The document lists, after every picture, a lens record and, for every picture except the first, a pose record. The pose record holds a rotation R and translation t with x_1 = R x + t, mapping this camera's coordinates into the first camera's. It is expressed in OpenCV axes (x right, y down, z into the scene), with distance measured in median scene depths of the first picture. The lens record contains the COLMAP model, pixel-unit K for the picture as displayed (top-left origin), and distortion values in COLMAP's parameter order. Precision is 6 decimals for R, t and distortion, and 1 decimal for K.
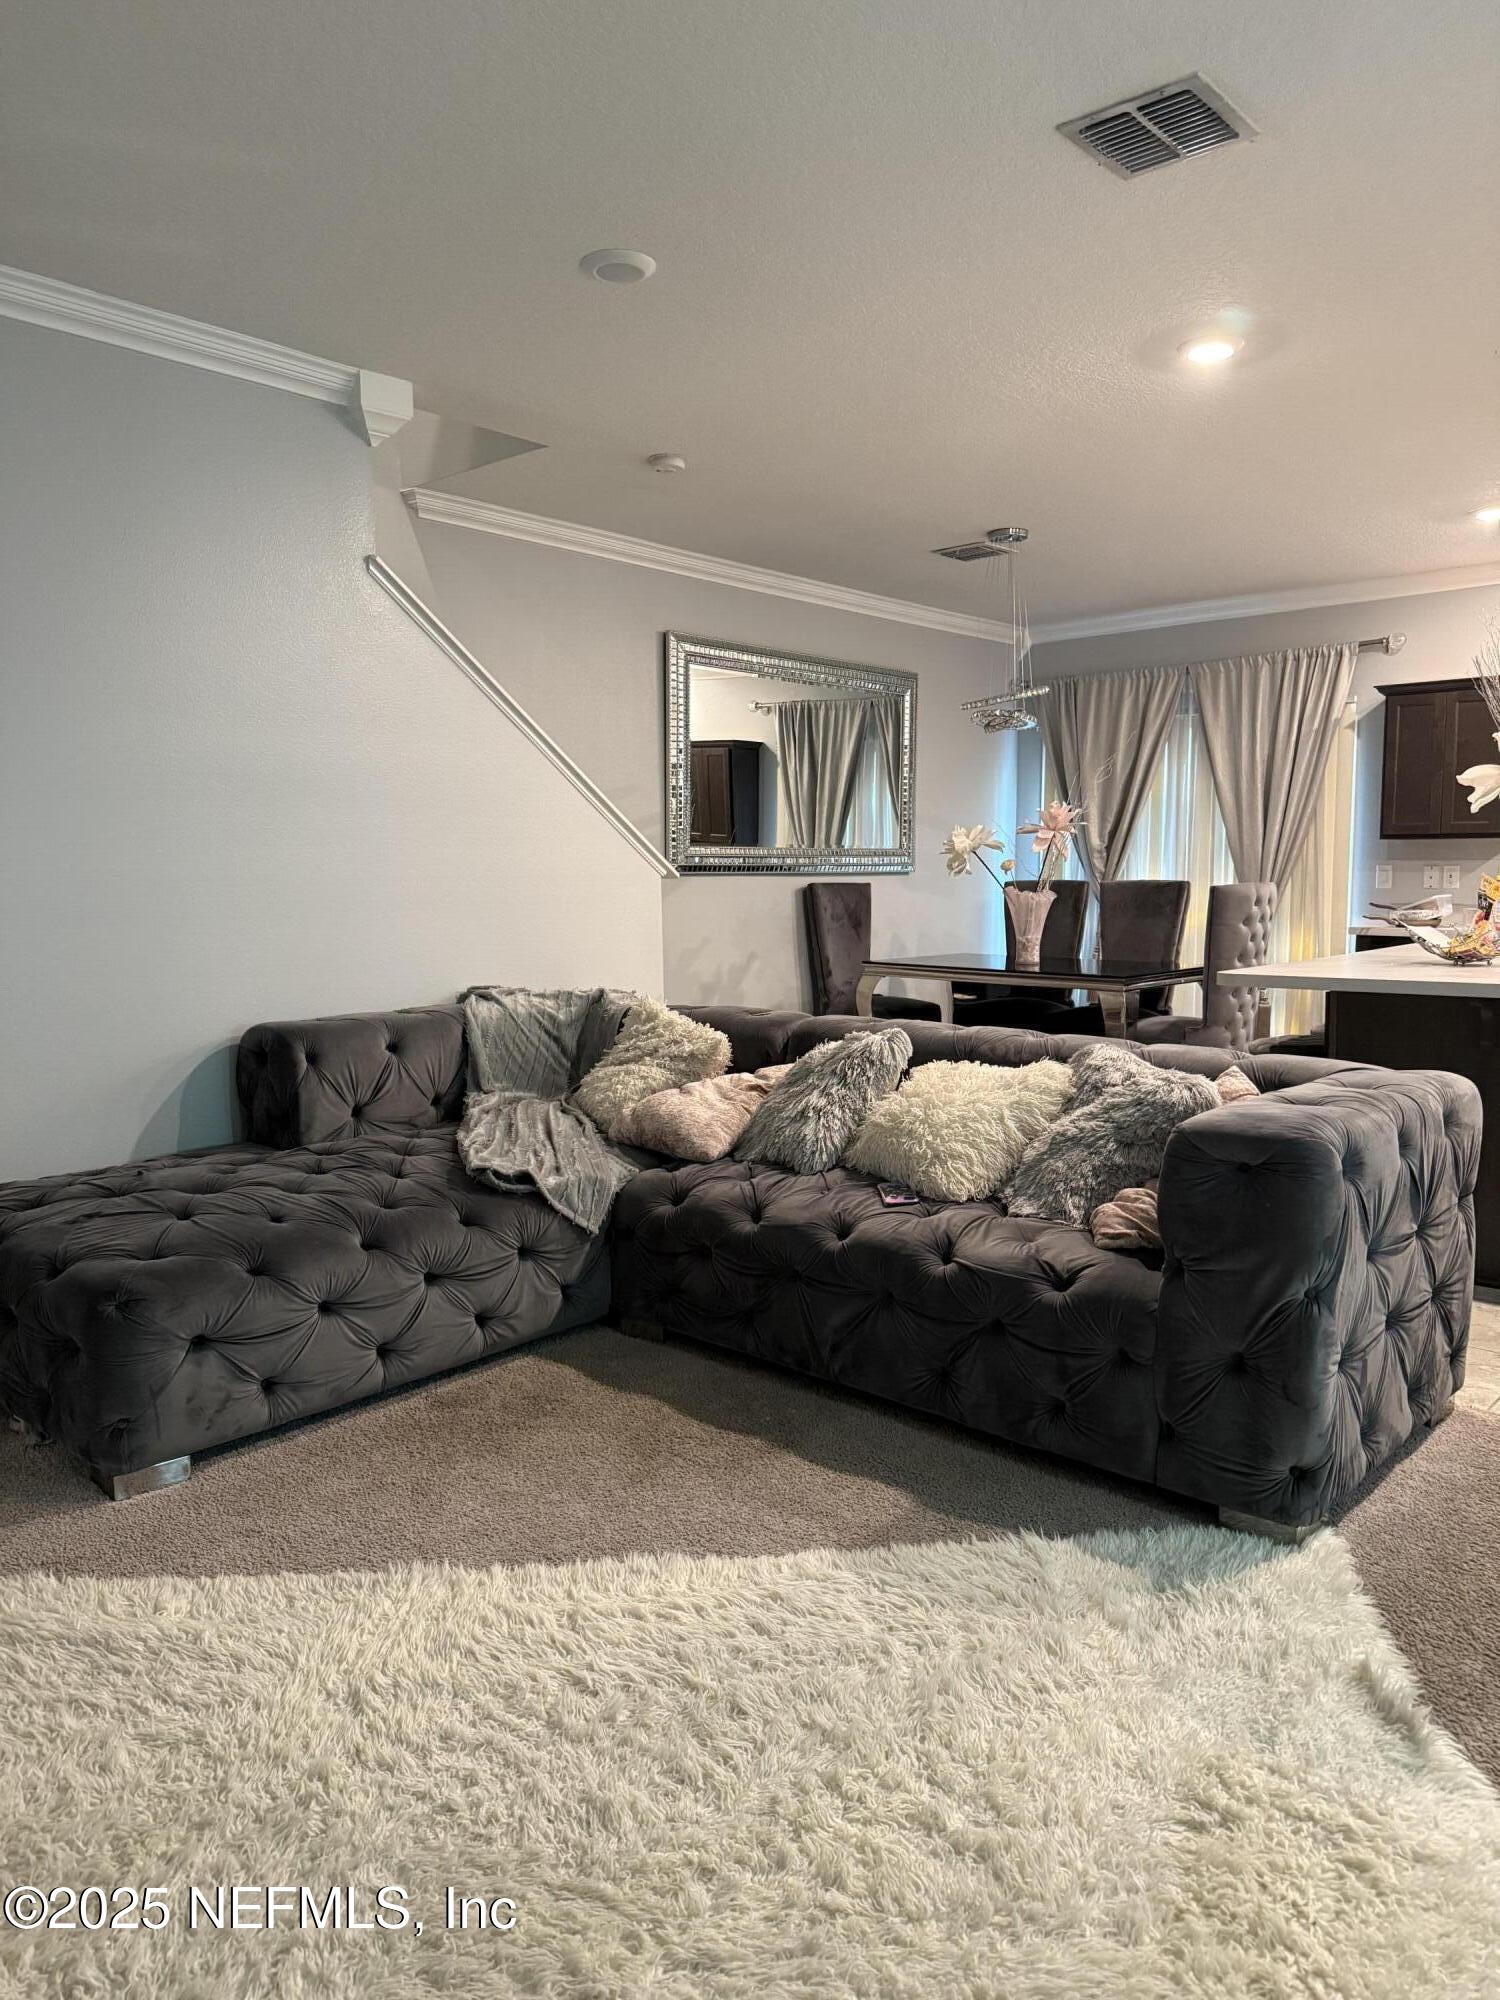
lens RADIAL K [[1401.1, 0, 750.0], [0, 1401.1, 1000.0], [0, 0, 1]] dist [0.090141, -0.000063]
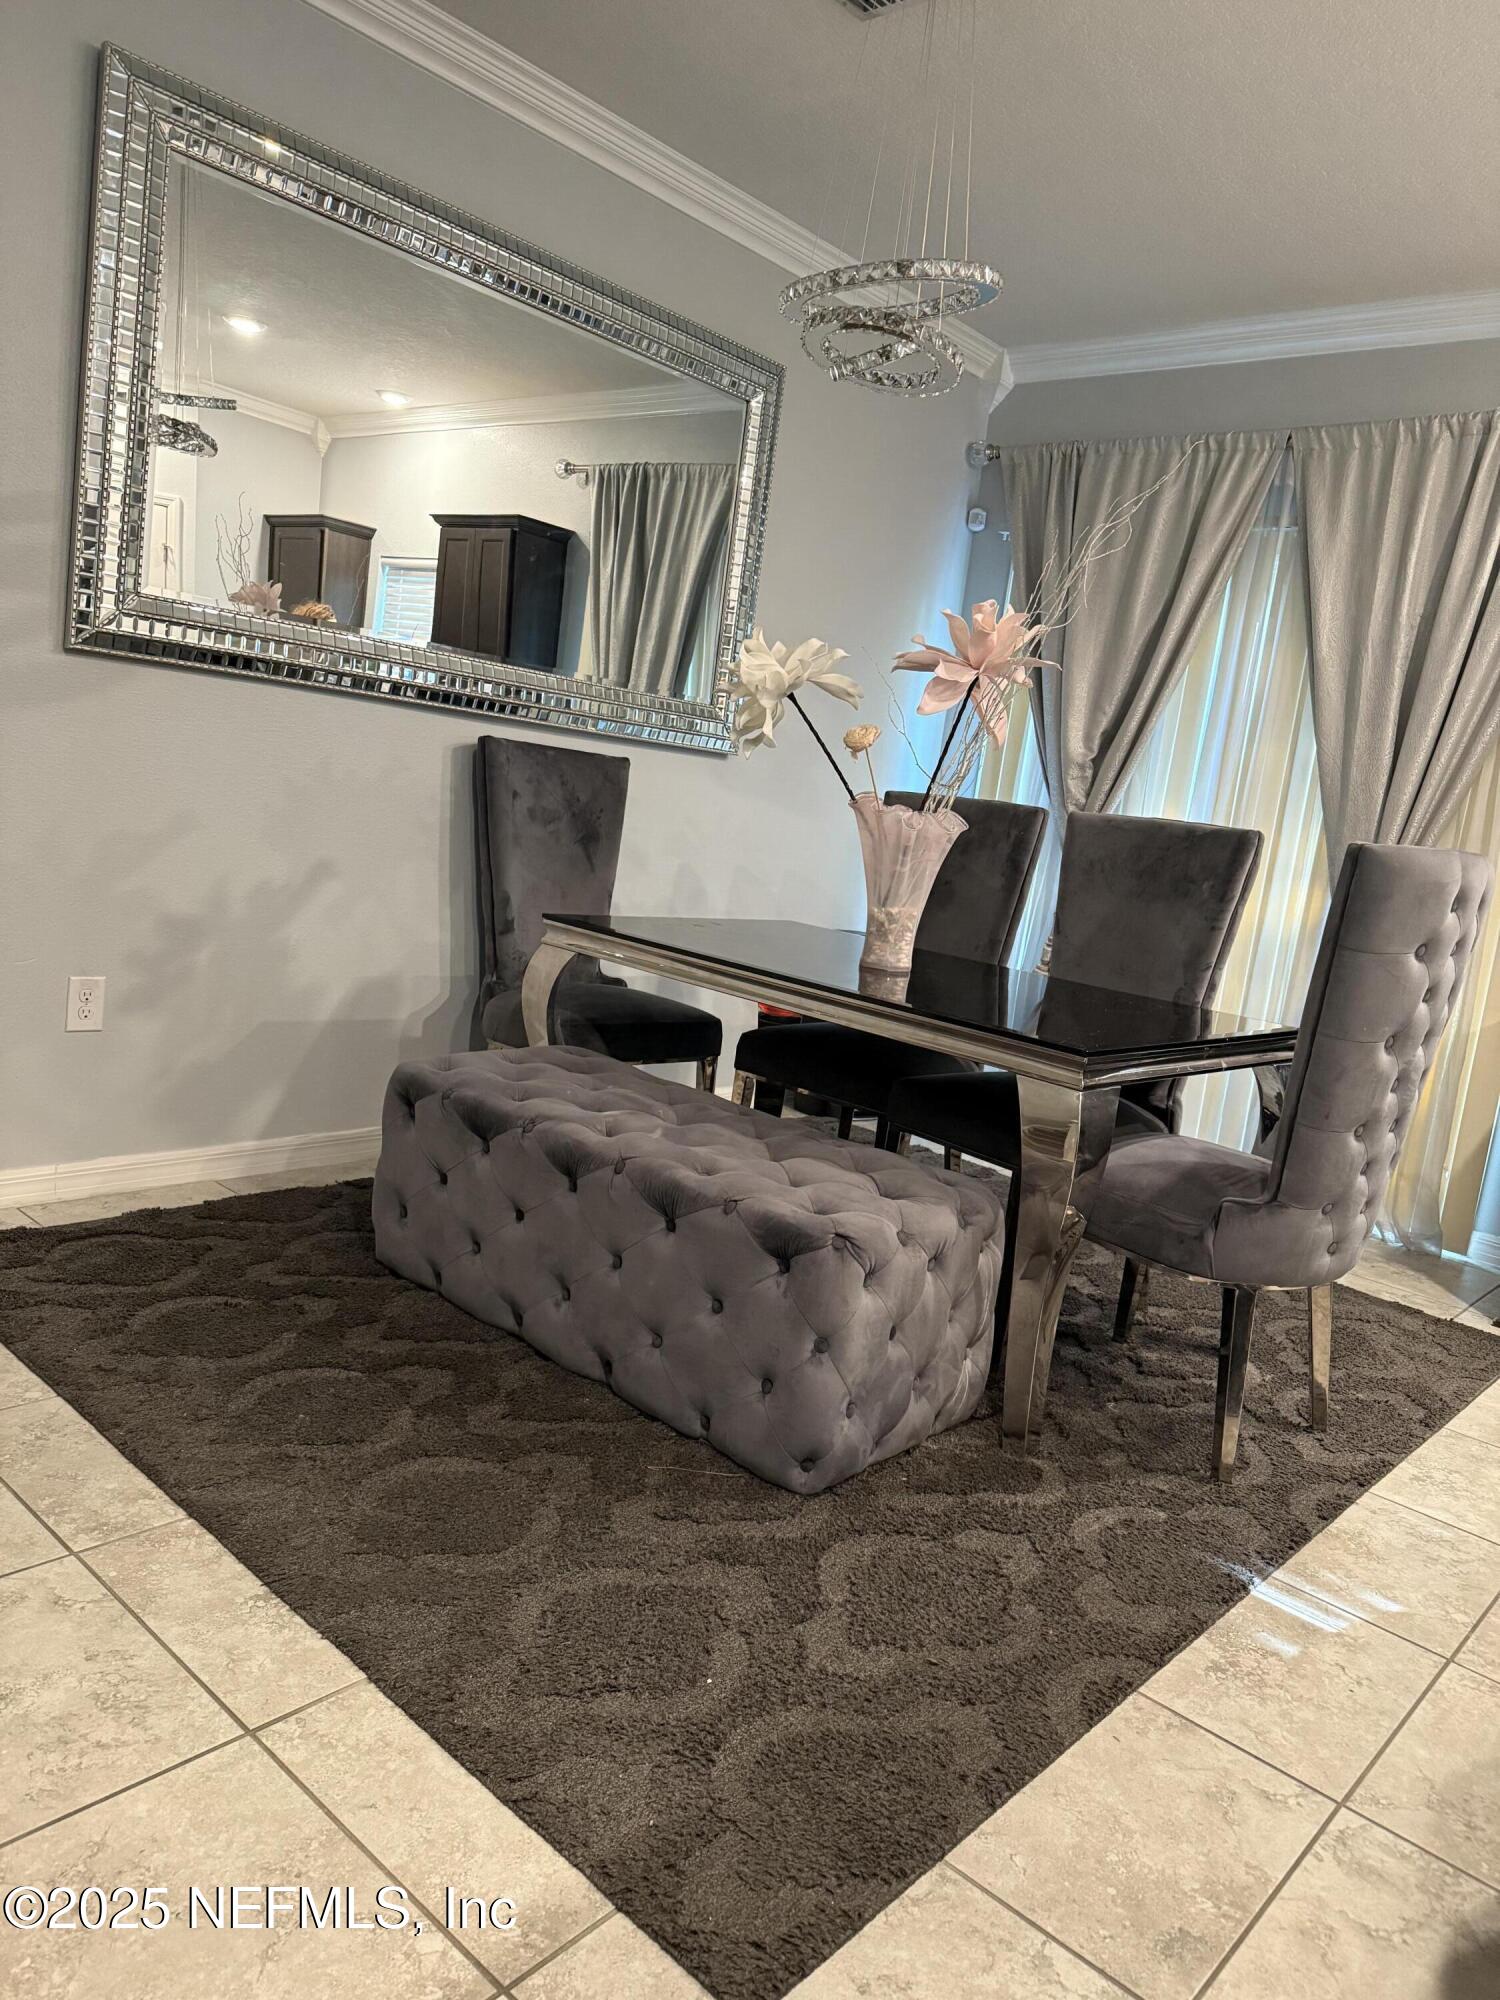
lens RADIAL K [[1425.5, 0, 750.0], [0, 1425.5, 1000.0], [0, 0, 1]] dist [0.034626, 0.000674]
pose [[0.991362, 0.127895, 0.029057, 0.131242], [-0.129329, 0.990106, 0.054446, -0.032276], [-0.021806, -0.057734, 0.998094, 0.501204]]
